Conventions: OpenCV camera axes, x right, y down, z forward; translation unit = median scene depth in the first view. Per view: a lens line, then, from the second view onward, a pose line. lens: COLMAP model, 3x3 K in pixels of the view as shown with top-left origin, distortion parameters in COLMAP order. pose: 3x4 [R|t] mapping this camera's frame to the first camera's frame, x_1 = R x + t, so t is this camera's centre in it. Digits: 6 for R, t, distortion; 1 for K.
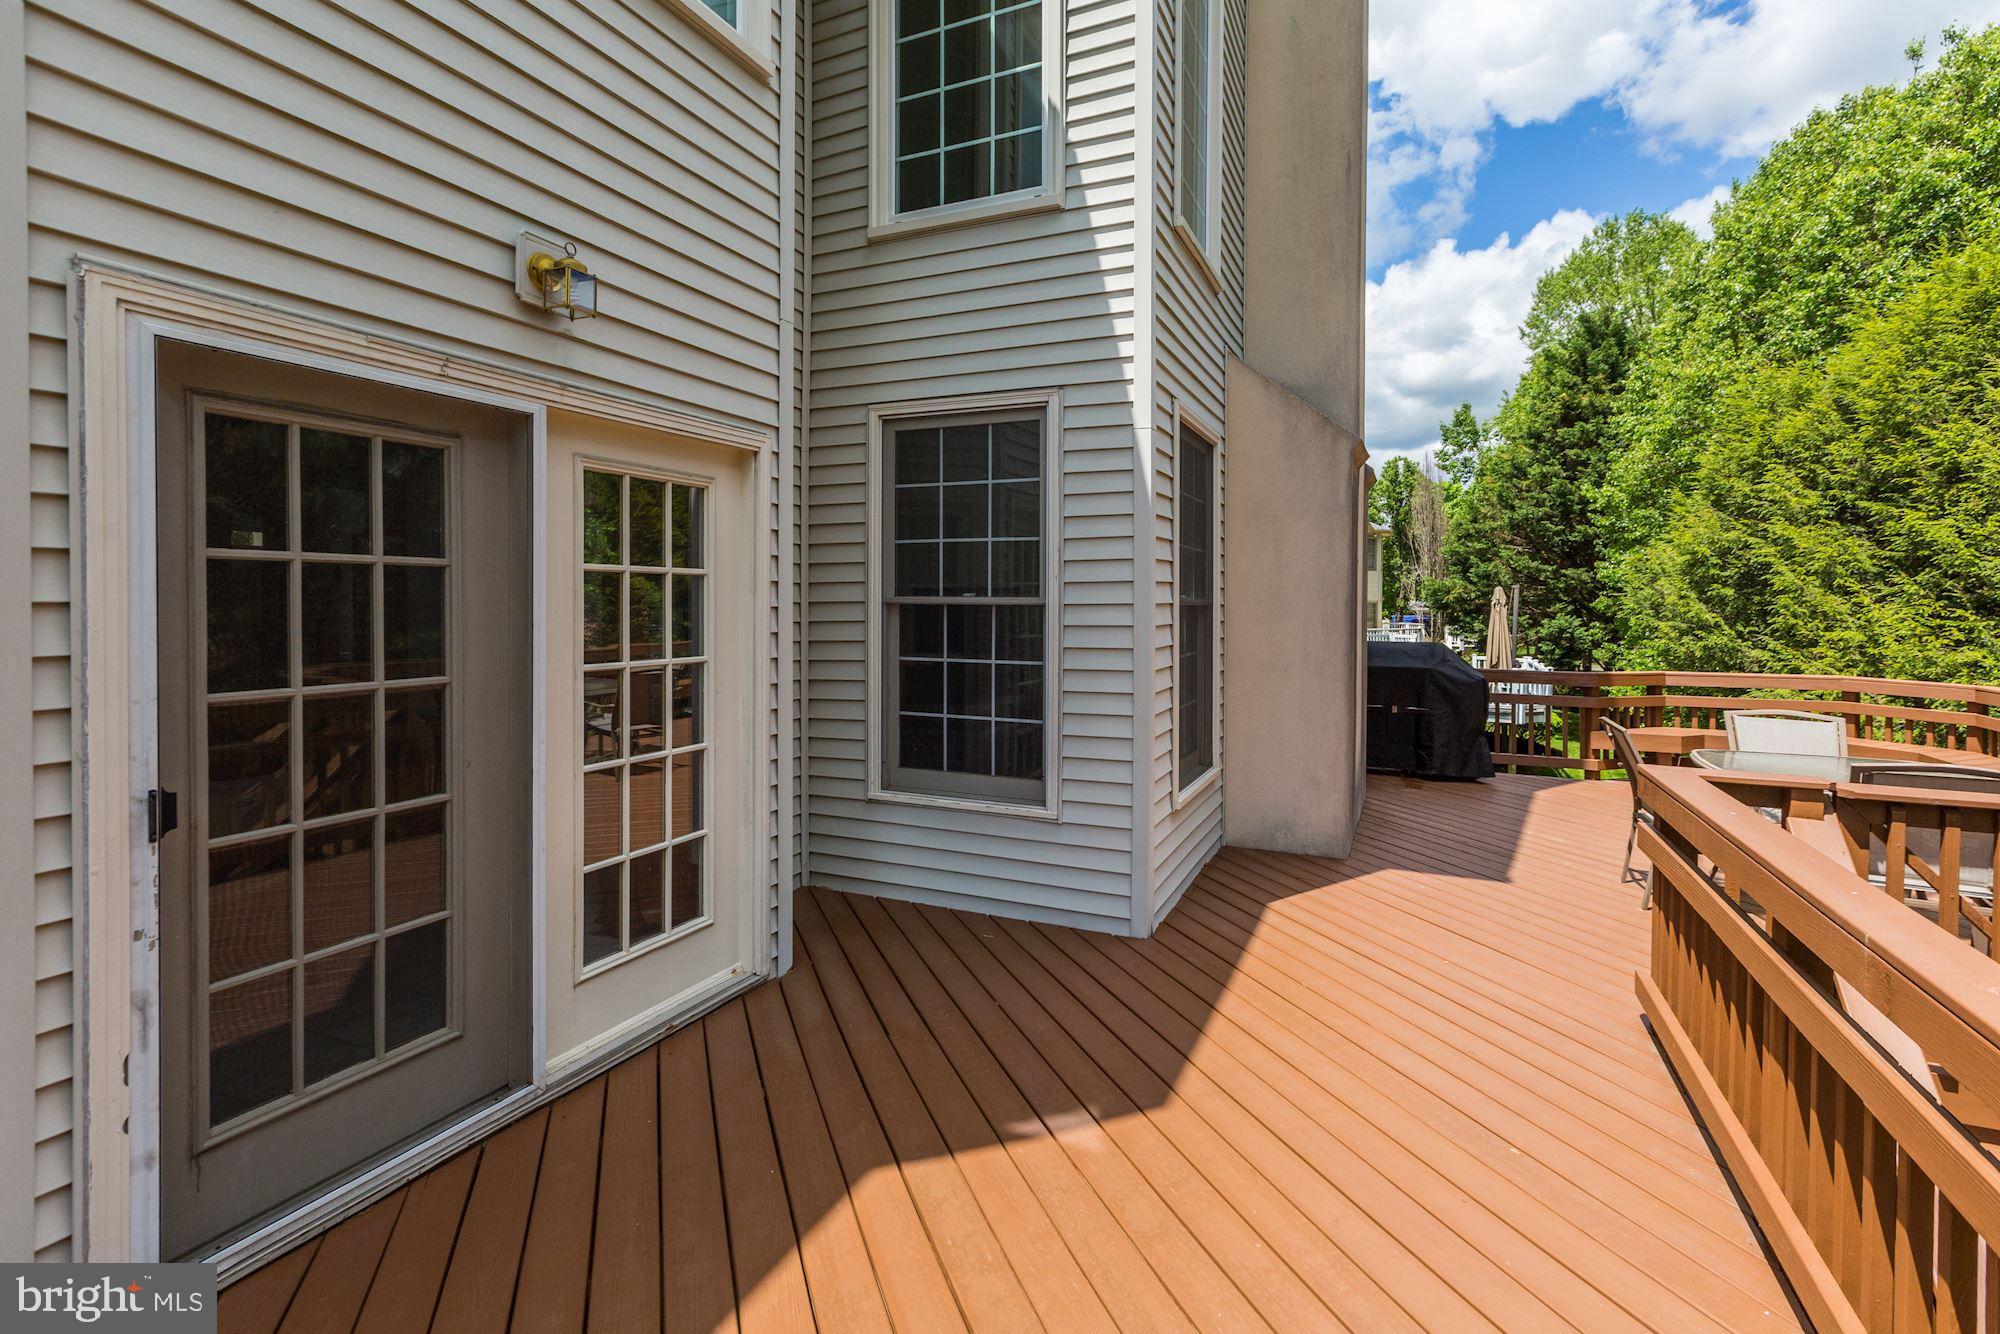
lens RADIAL K [[891.3, 0, 1022.5], [0, 891.3, 614.6], [0, 0, 1]] dist [0.000330, 0.000855]
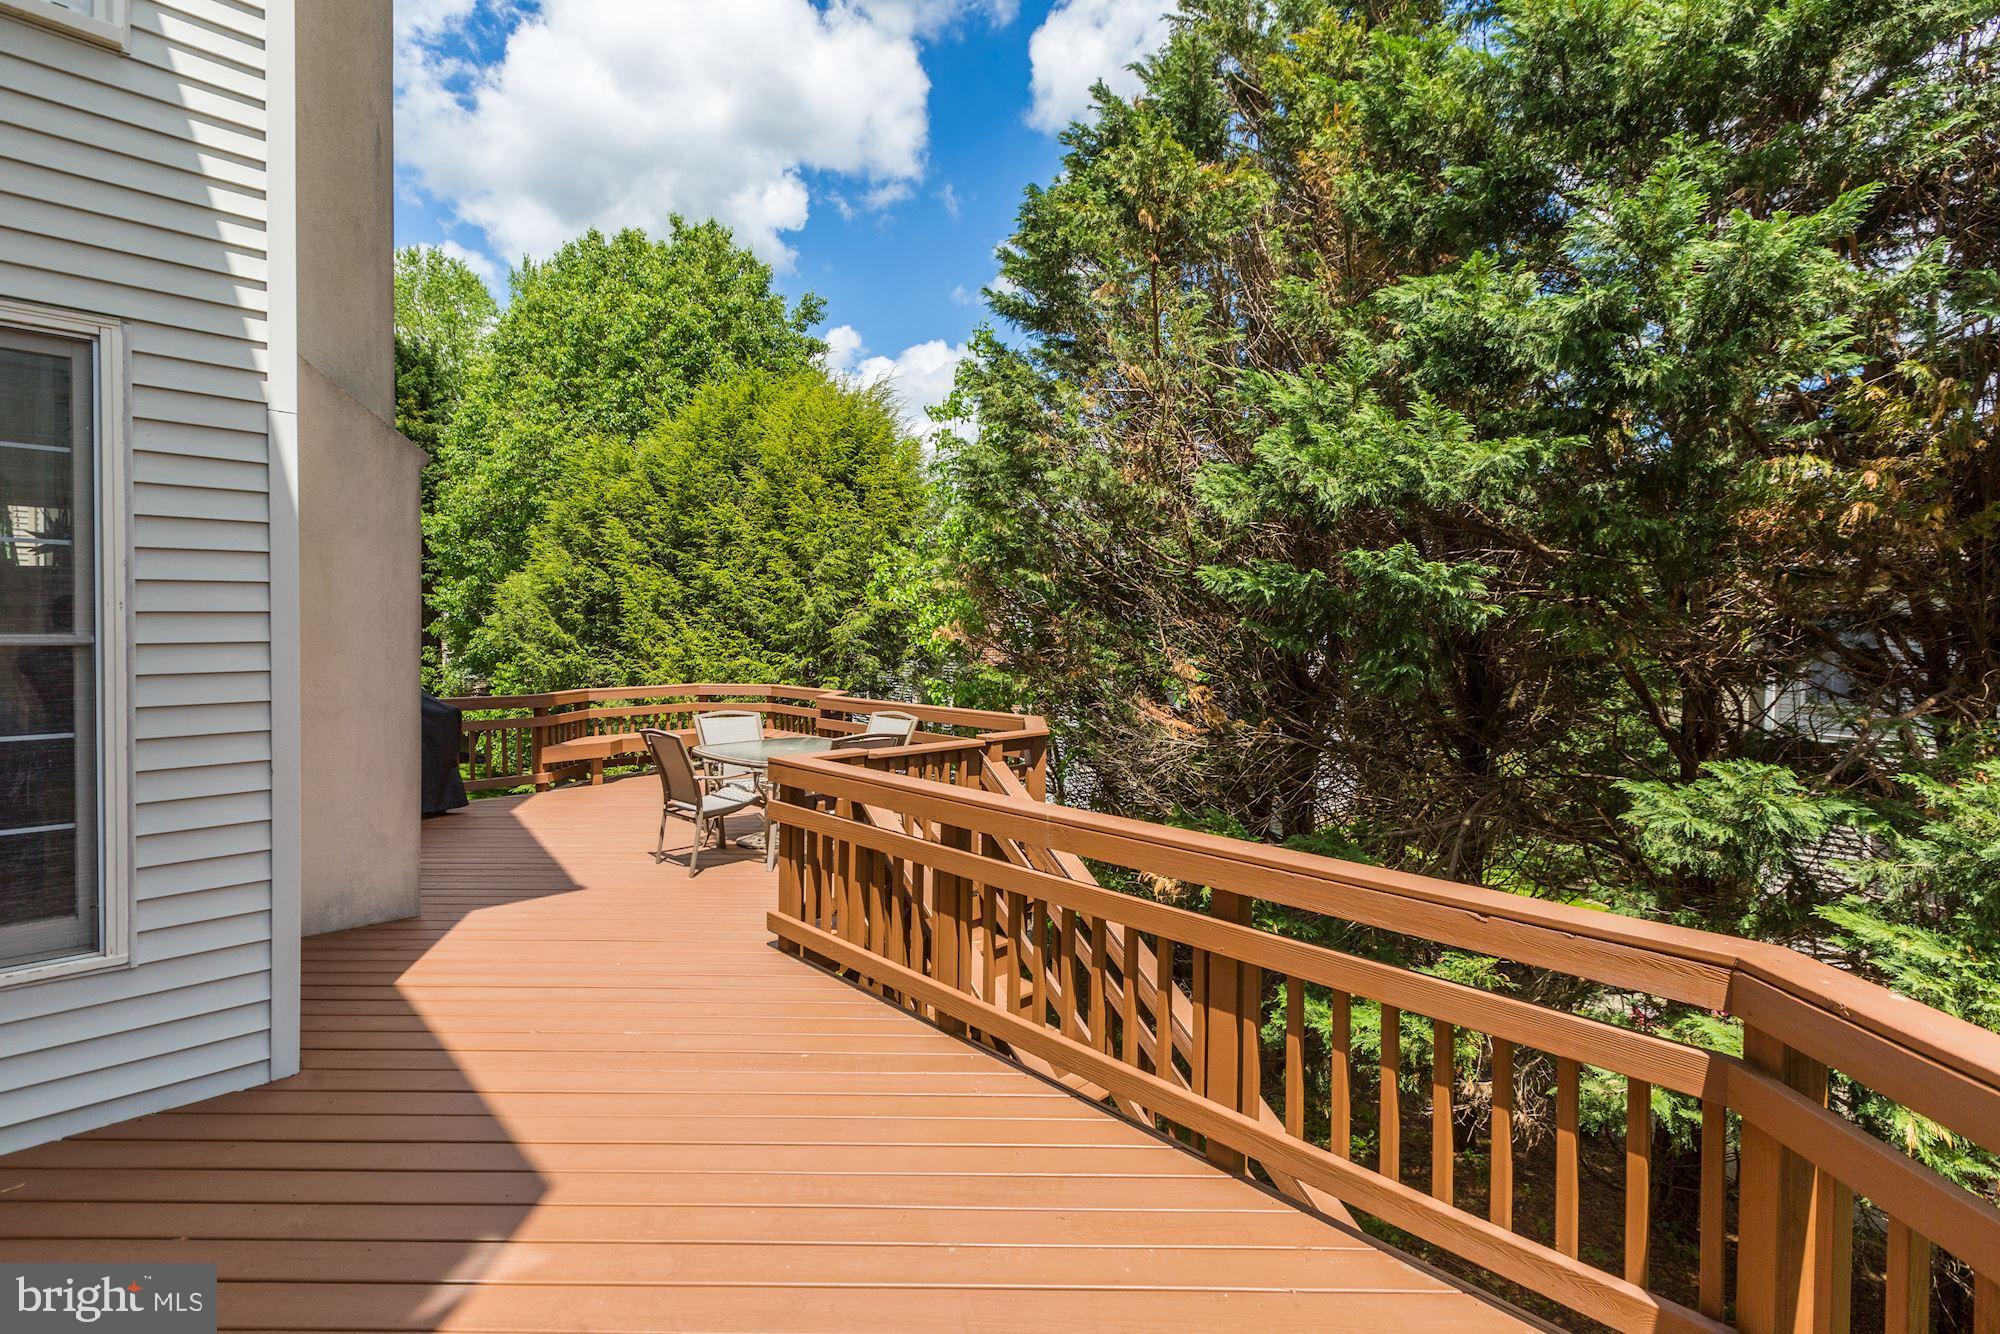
lens RADIAL K [[894.2, 0, 999.5], [0, 894.2, 642.2], [0, 0, 1]] dist [-0.026270, -0.000072]
pose [[0.363077, -0.018728, 0.931571, -0.063235], [0.013982, 0.999795, 0.014651, -0.002425], [-0.931654, 0.007705, 0.363265, 0.028848]]
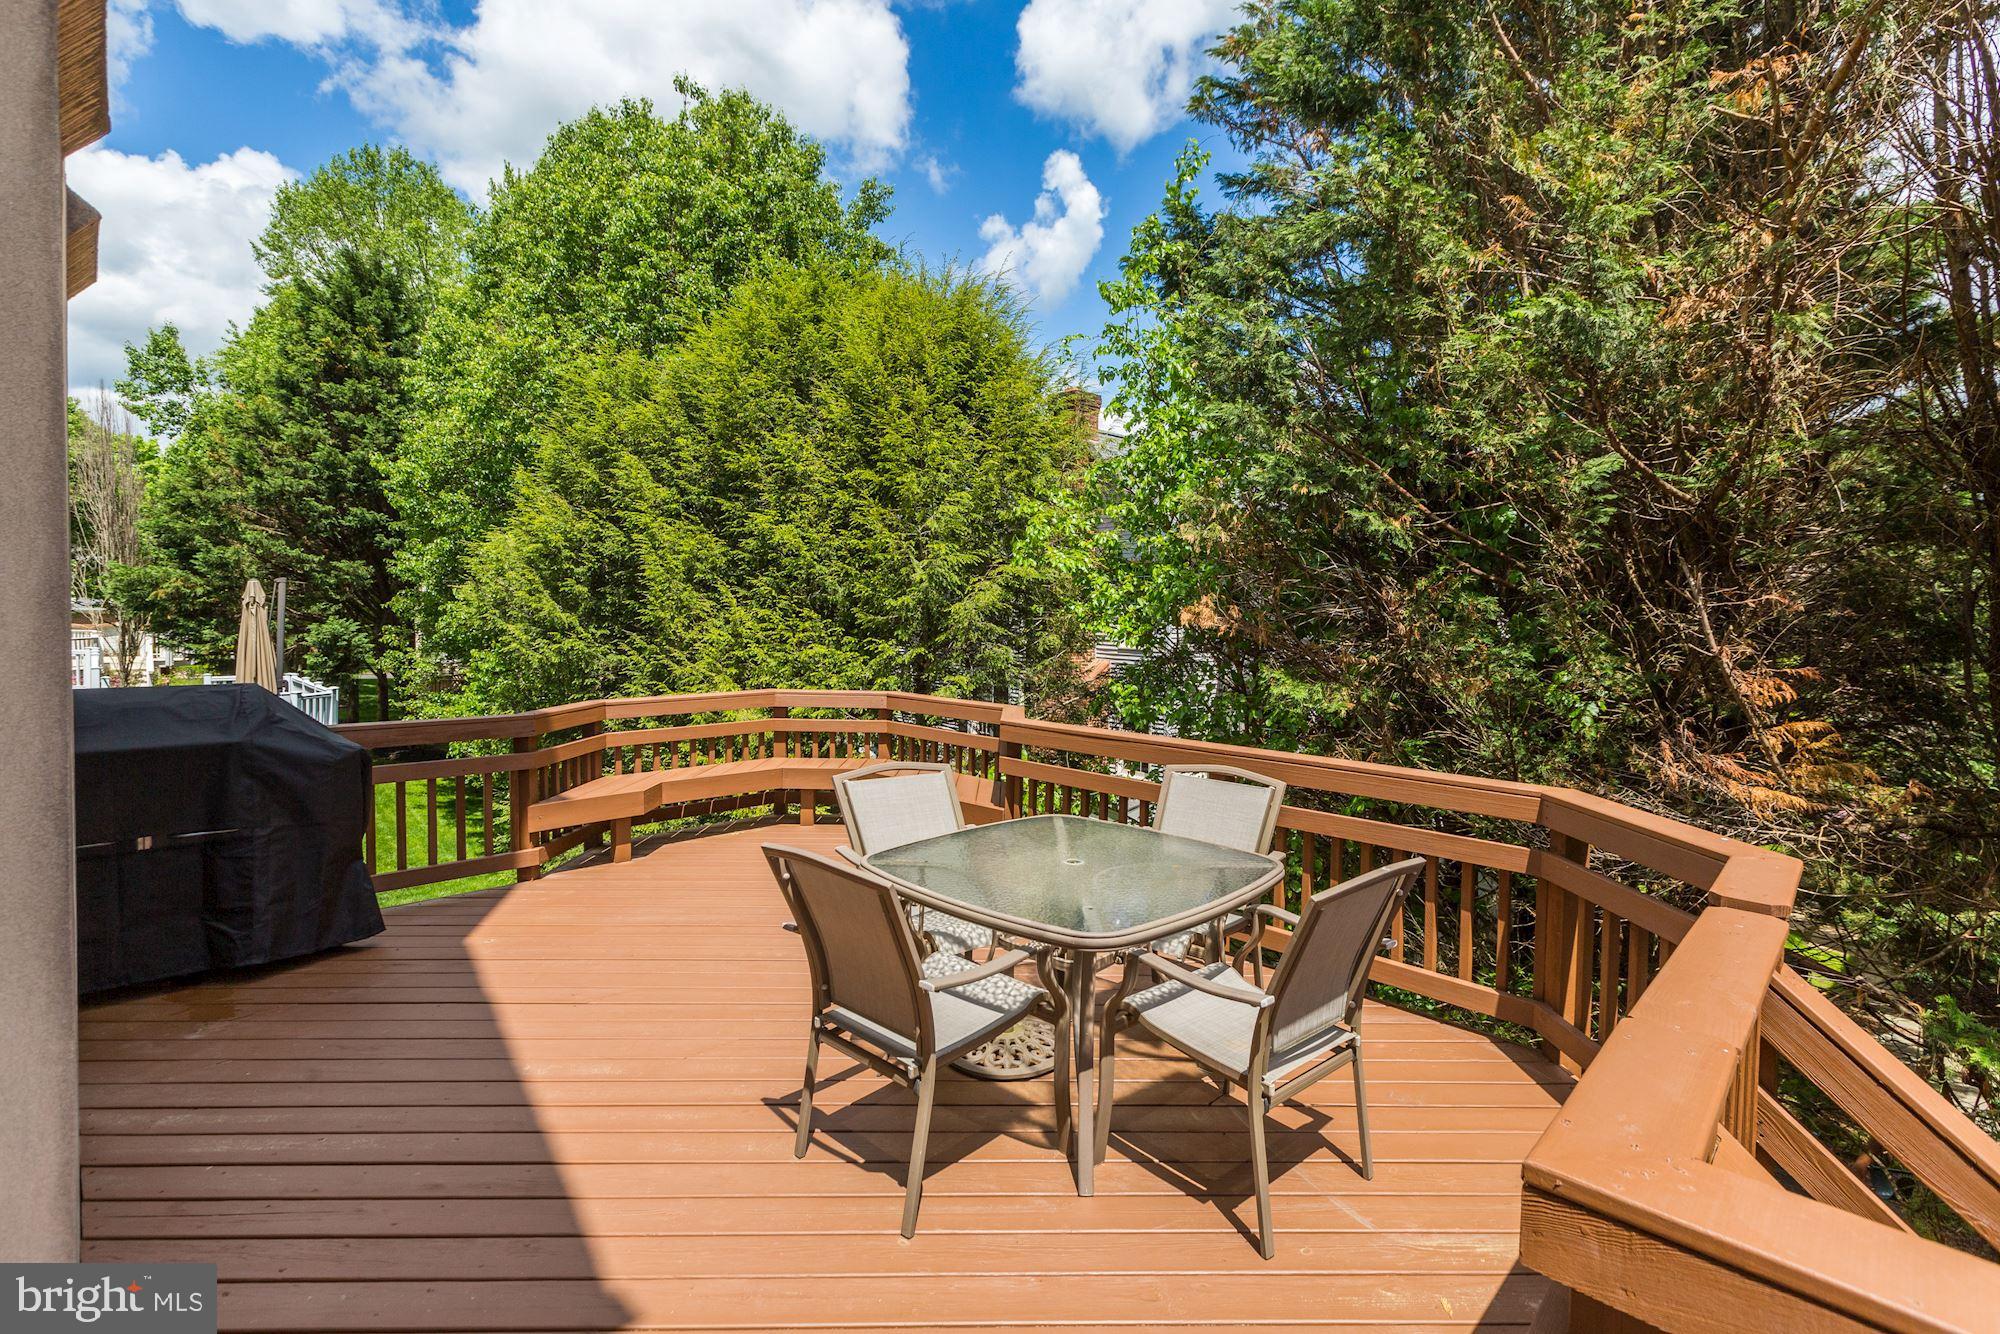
lens RADIAL K [[944.5, 0, 1016.1], [0, 944.5, 641.9], [0, 0, 1]] dist [0.010655, -0.000647]
pose [[0.369473, -0.030987, 0.928725, 0.051853], [0.004919, 0.999495, 0.031391, -0.001972], [-0.929228, -0.007030, 0.369439, 0.155704]]
